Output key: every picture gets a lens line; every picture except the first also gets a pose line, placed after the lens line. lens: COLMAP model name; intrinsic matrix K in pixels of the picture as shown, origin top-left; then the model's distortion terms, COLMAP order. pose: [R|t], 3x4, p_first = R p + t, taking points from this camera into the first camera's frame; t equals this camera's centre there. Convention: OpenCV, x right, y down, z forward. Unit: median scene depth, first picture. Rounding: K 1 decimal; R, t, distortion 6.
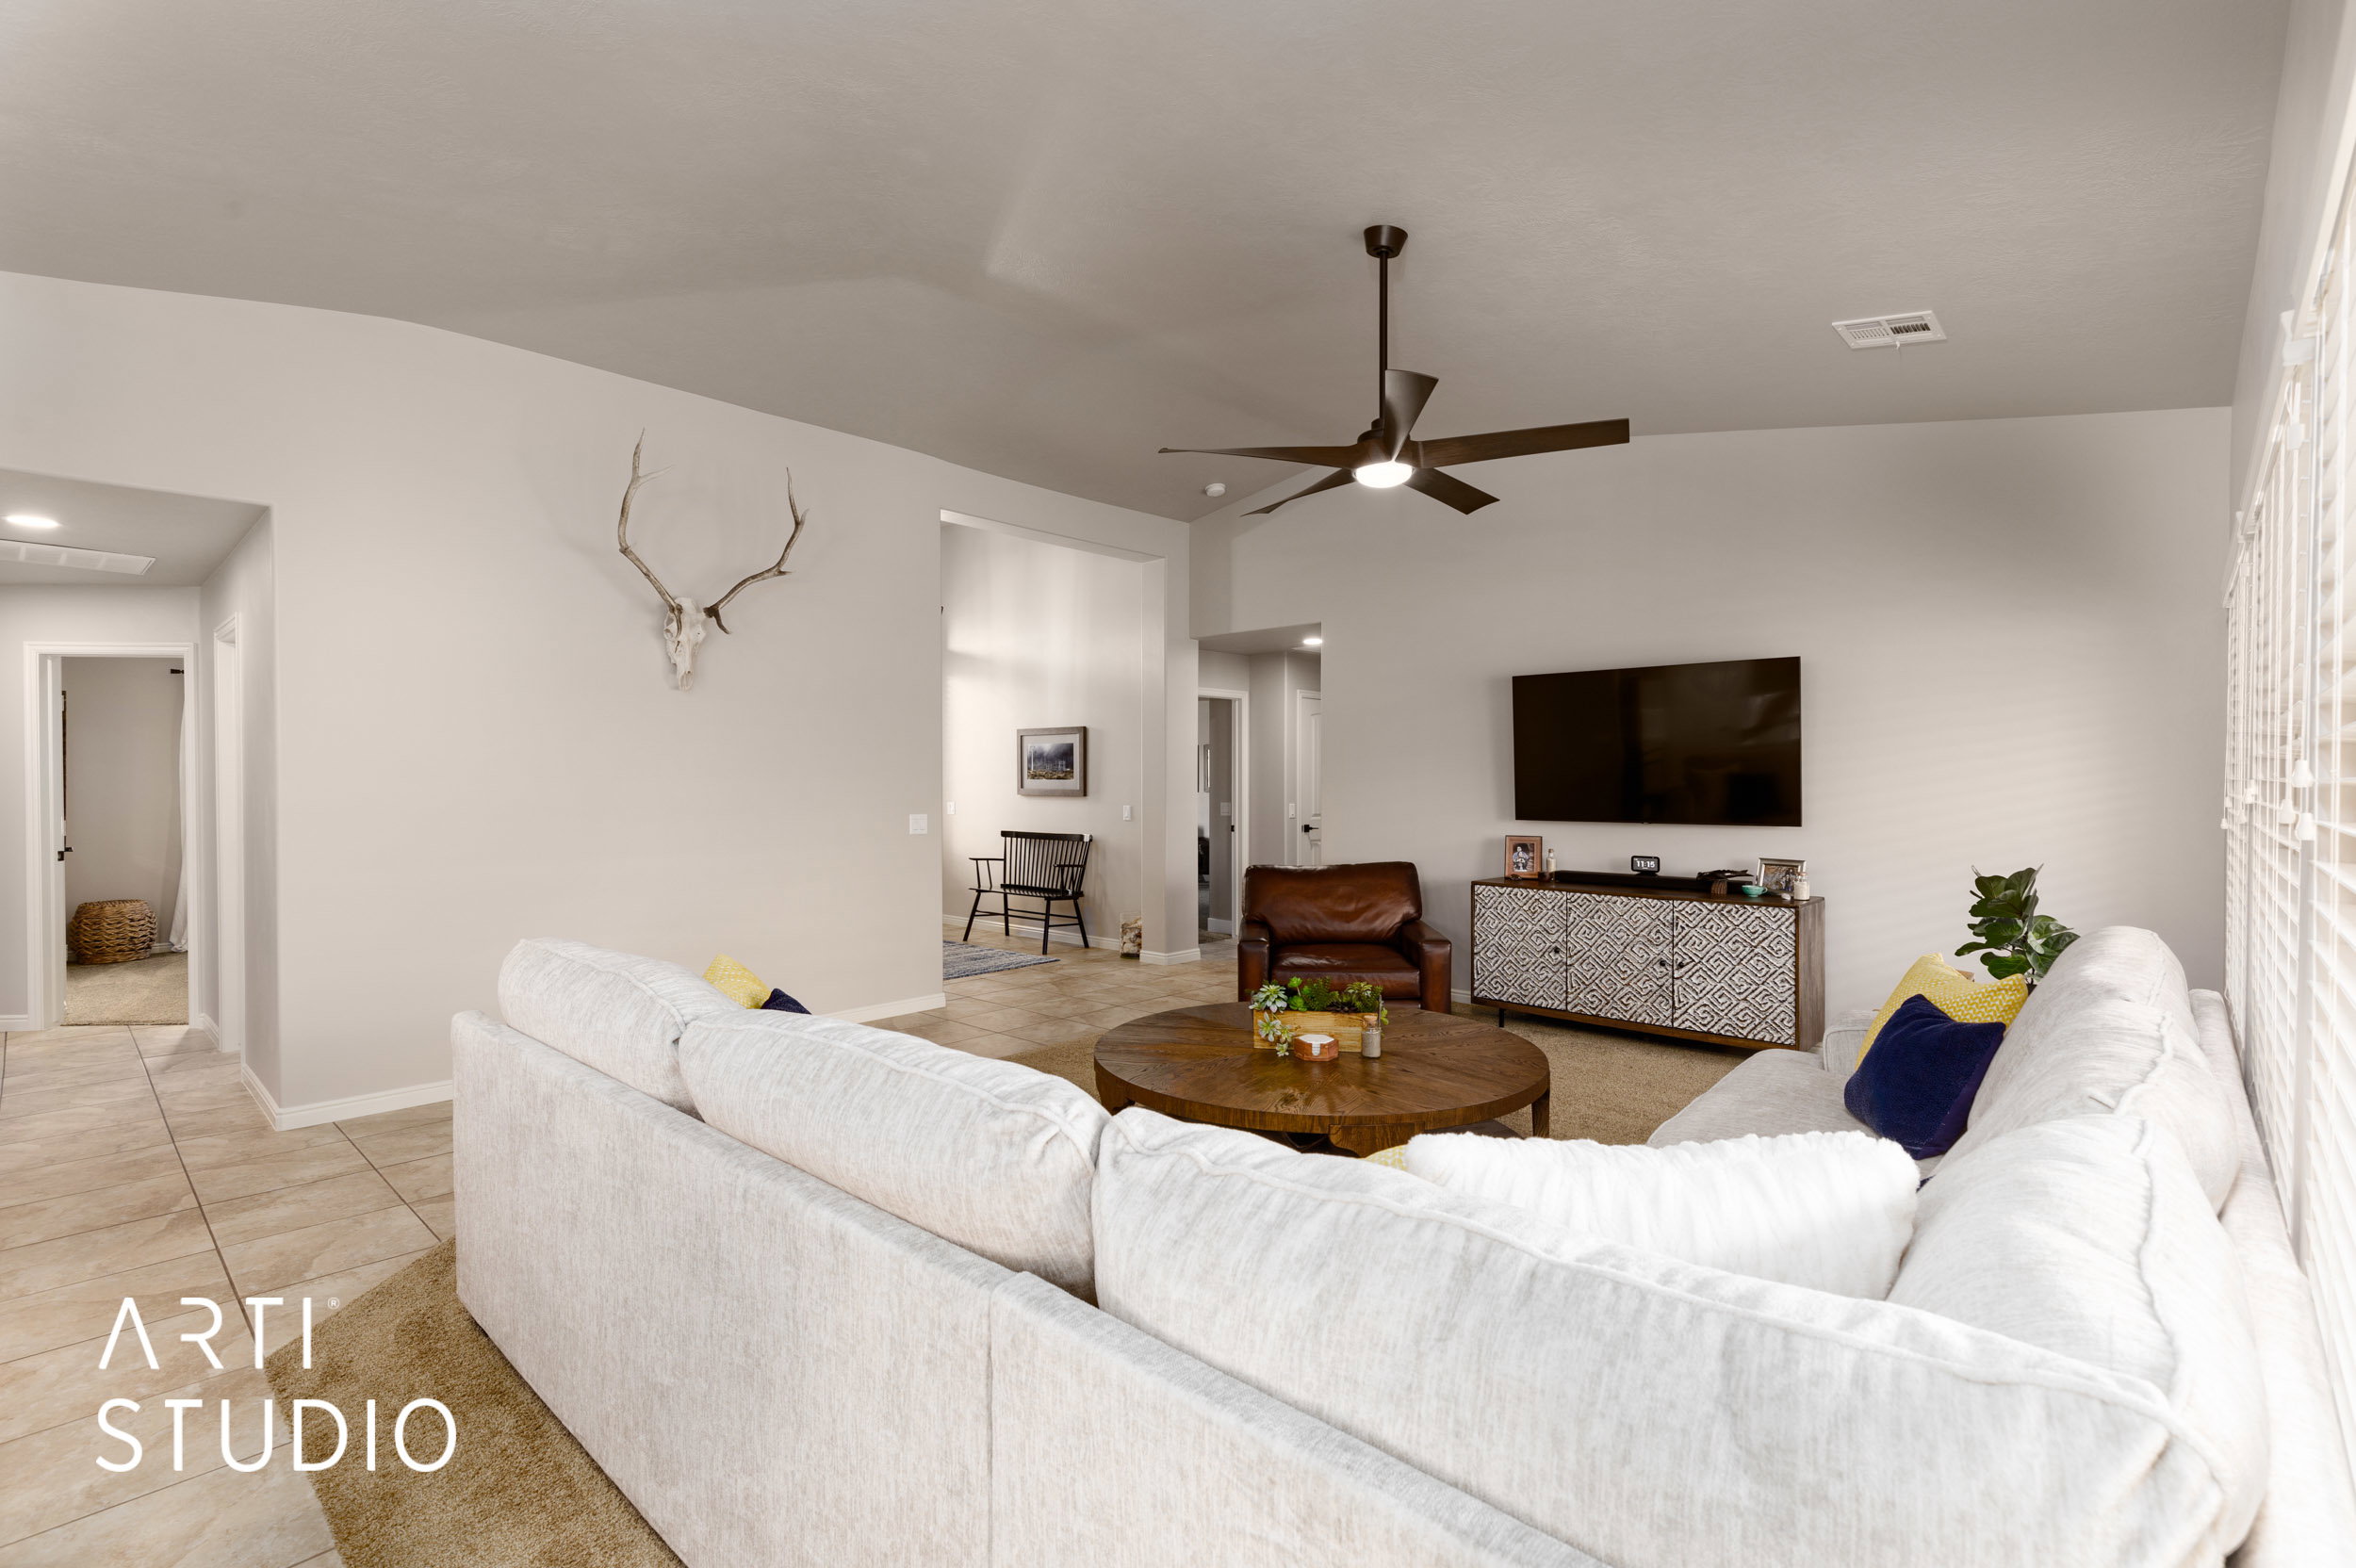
lens RADIAL K [[1060.8, 0, 1186.4], [0, 1060.8, 794.8], [0, 0, 1]] dist [0.004604, -0.001148]
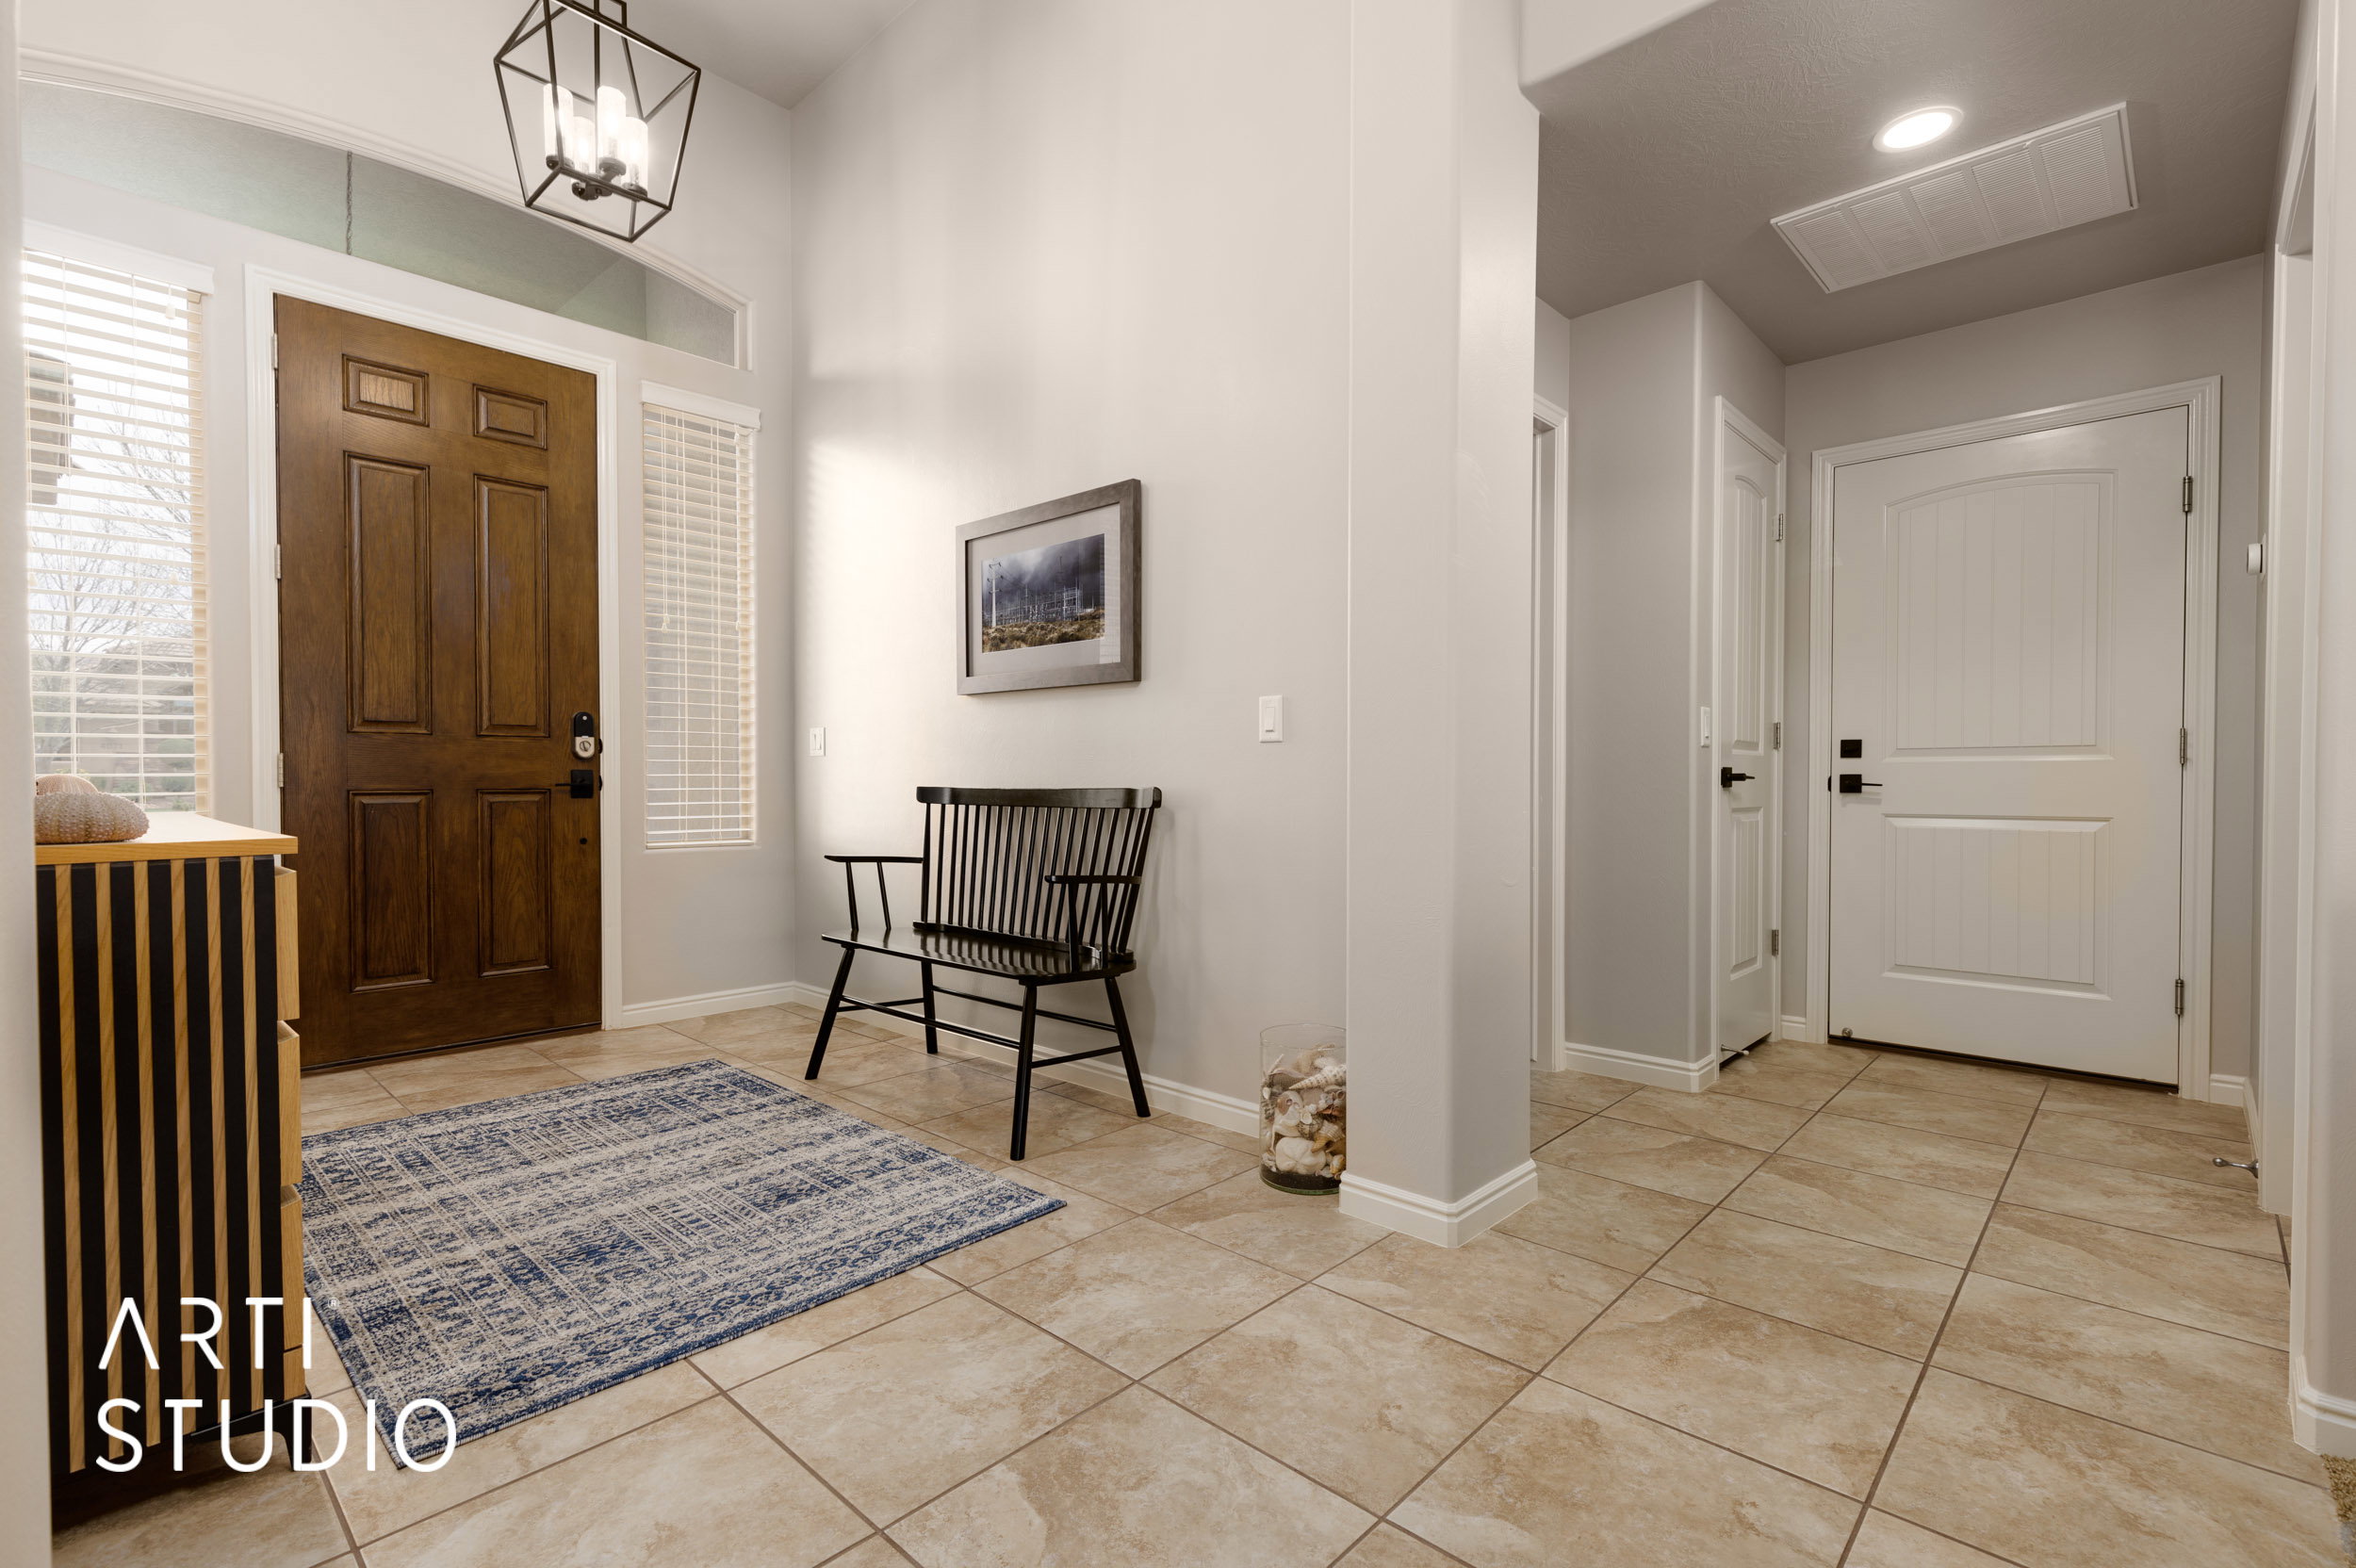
lens RADIAL K [[1060.8, 0, 1186.4], [0, 1060.8, 794.8], [0, 0, 1]] dist [0.004604, -0.001148]
pose [[0.999988, -0.000263, -0.004789, -0.076543], [0.000269, 0.999999, 0.001248, 0.038519], [0.004789, -0.001249, 0.999988, 0.639997]]
